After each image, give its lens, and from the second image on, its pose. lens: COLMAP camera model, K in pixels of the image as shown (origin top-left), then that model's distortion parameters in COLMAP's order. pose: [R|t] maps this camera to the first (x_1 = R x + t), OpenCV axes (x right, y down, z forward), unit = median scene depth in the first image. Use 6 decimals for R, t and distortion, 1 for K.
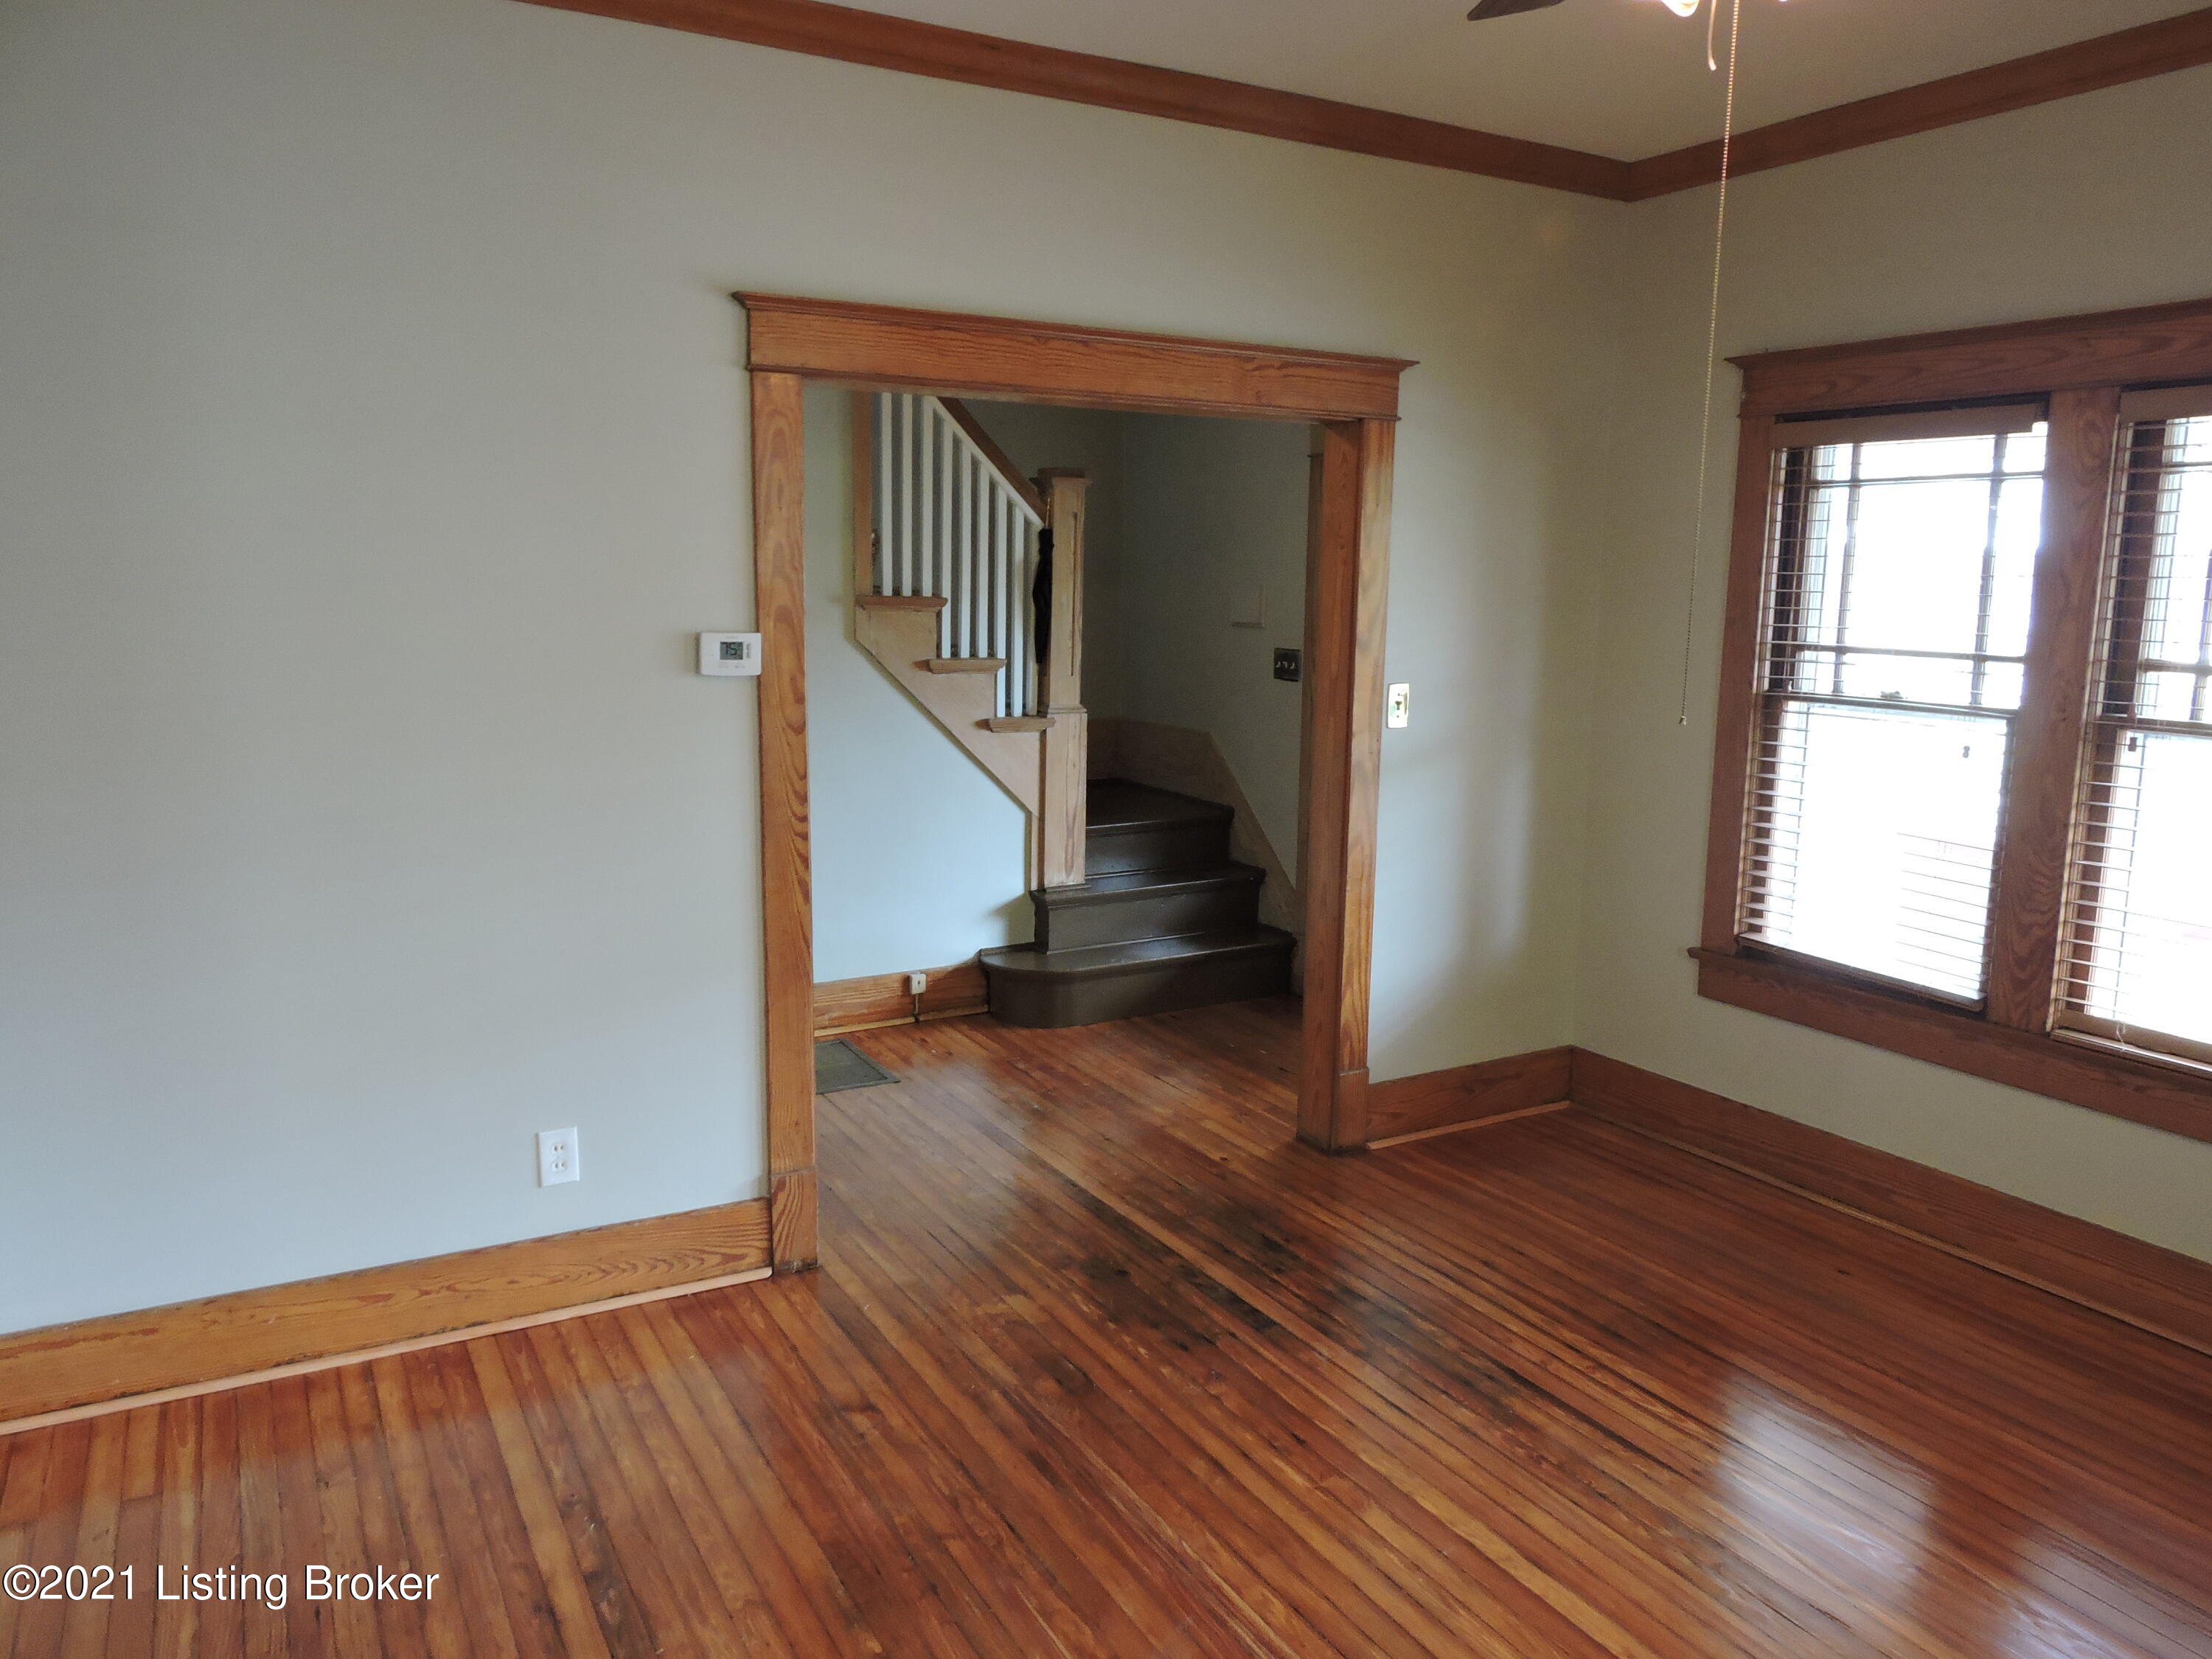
lens RADIAL K [[1577.1, 0, 1105.1], [0, 1577.1, 831.6], [0, 0, 1]] dist [0.002622, -0.004709]
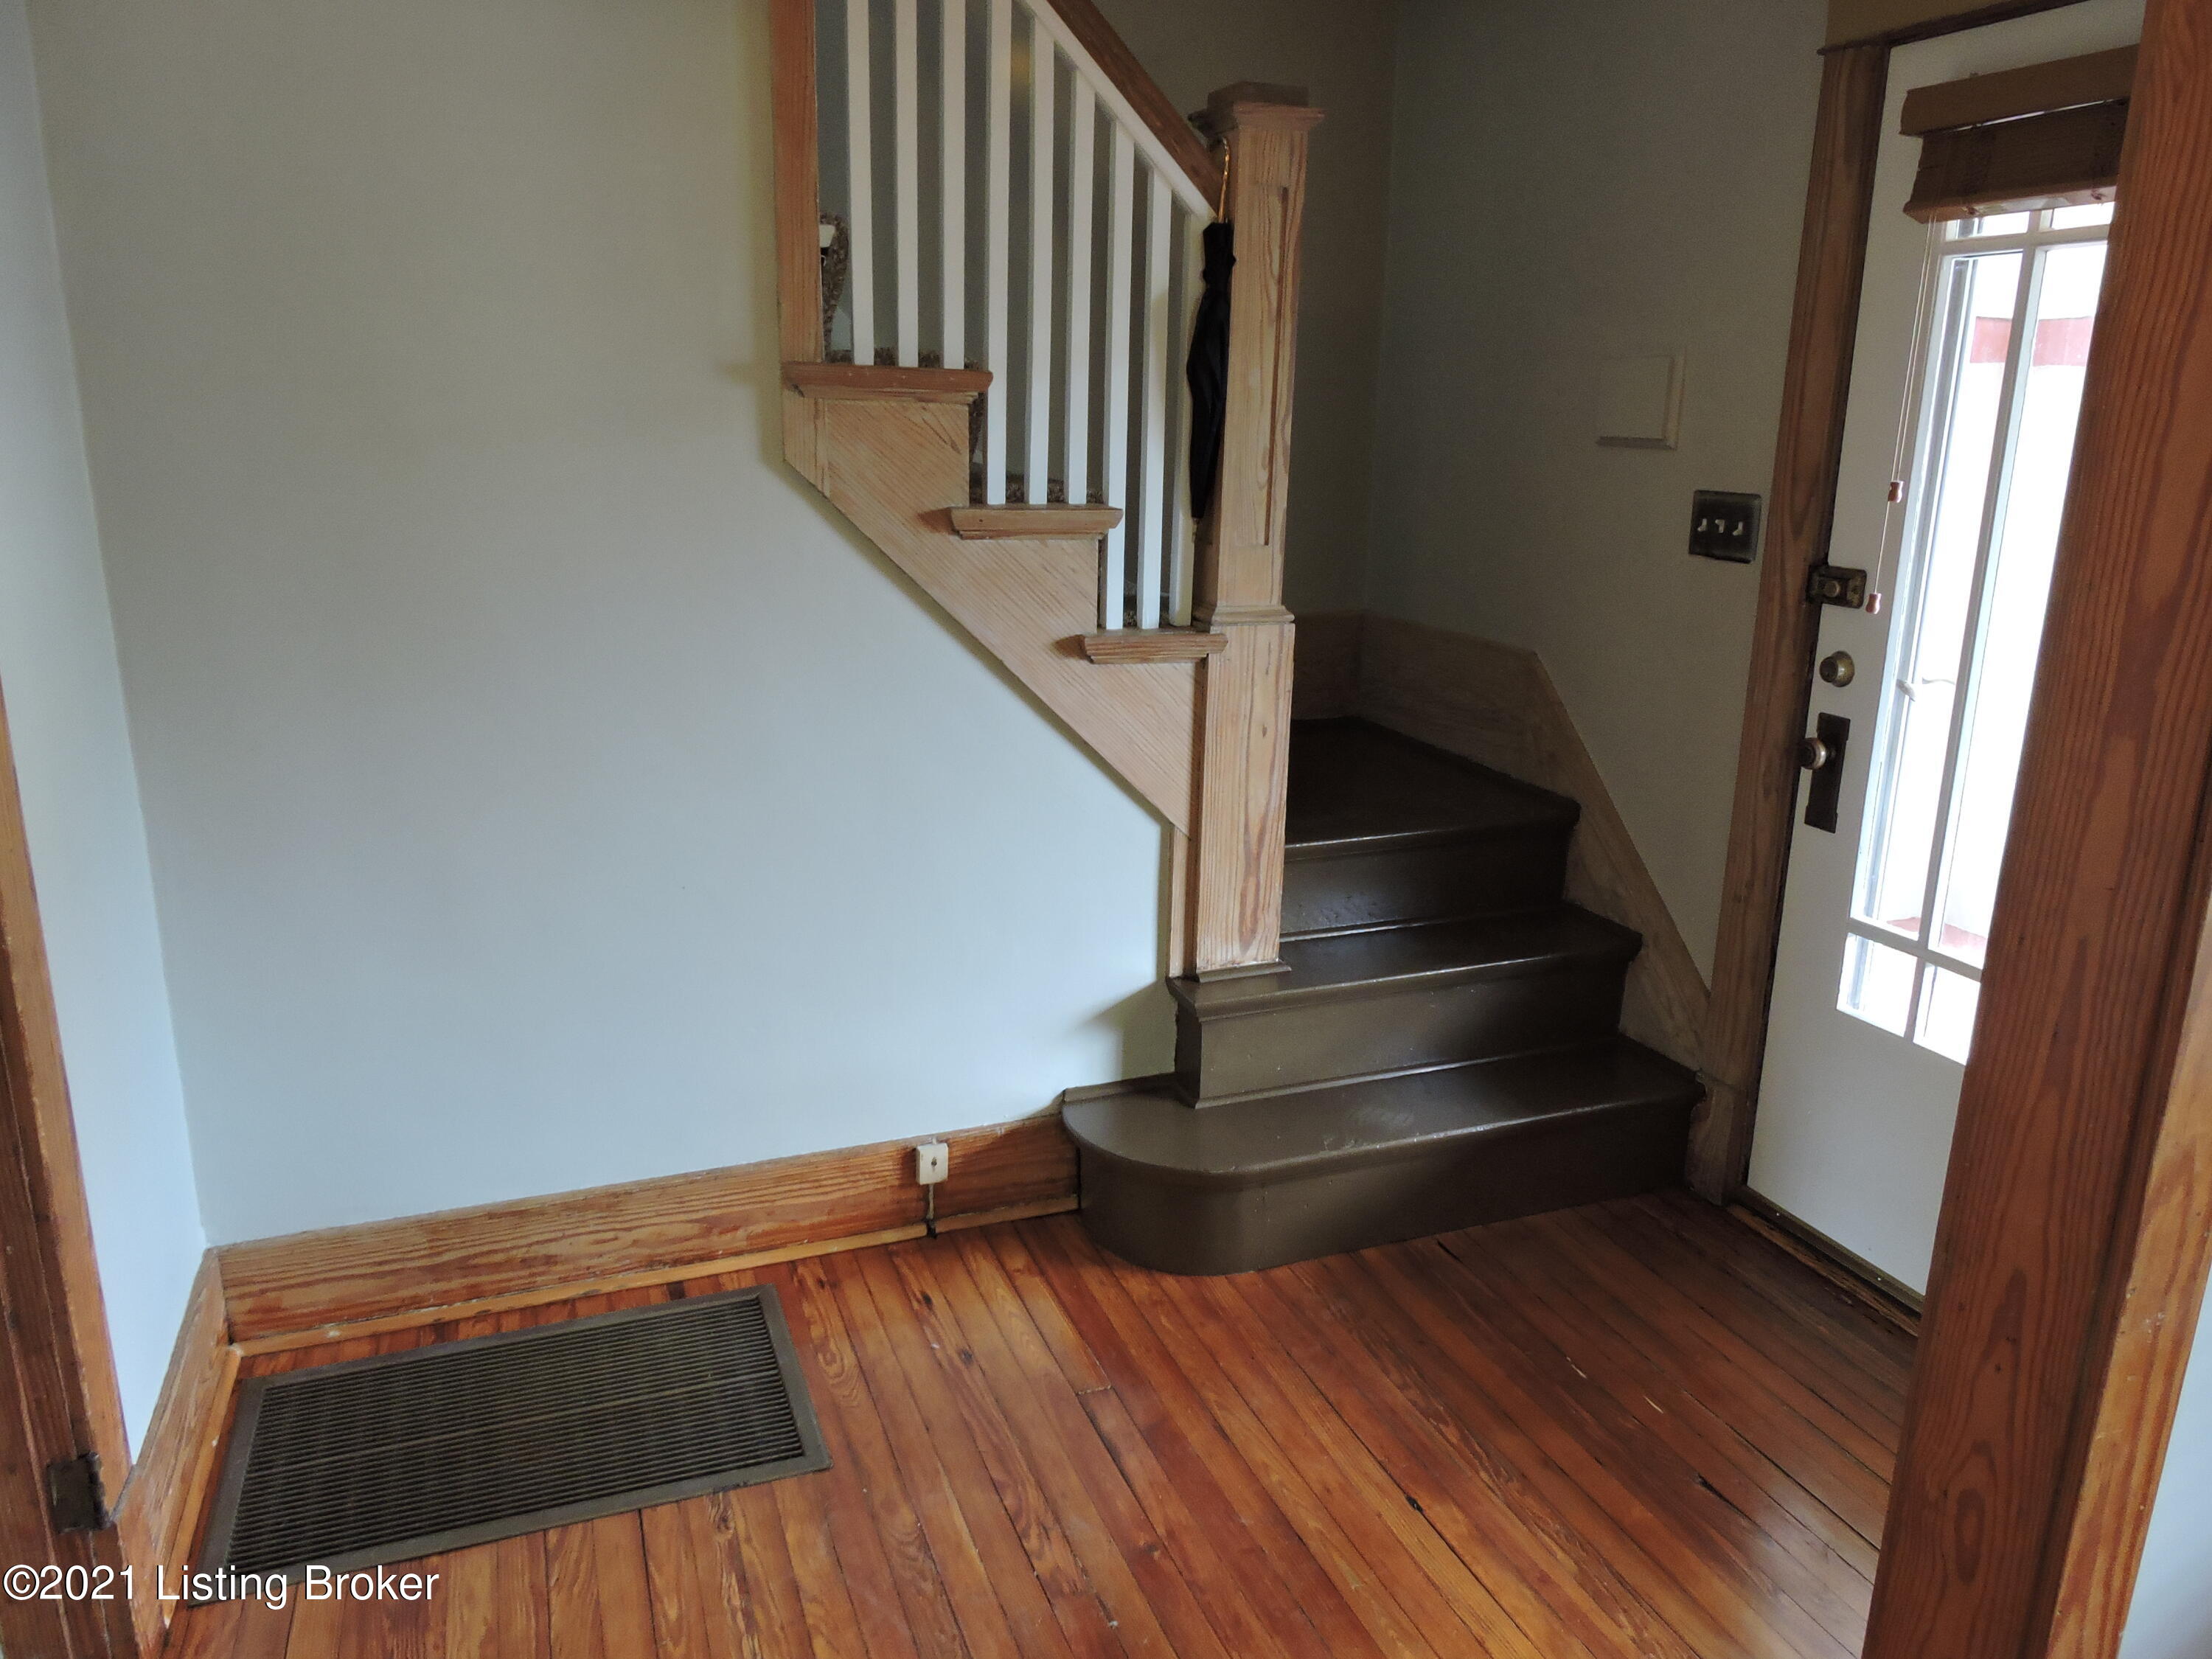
lens RADIAL K [[1577.1, 0, 1103.1], [0, 1577.1, 820.9], [0, 0, 1]] dist [0.002622, -0.004709]
pose [[0.988247, 0.041449, -0.147142, 0.004113], [-0.027264, 0.994897, 0.097145, -0.061339], [0.150417, -0.091991, 0.984333, 0.520356]]
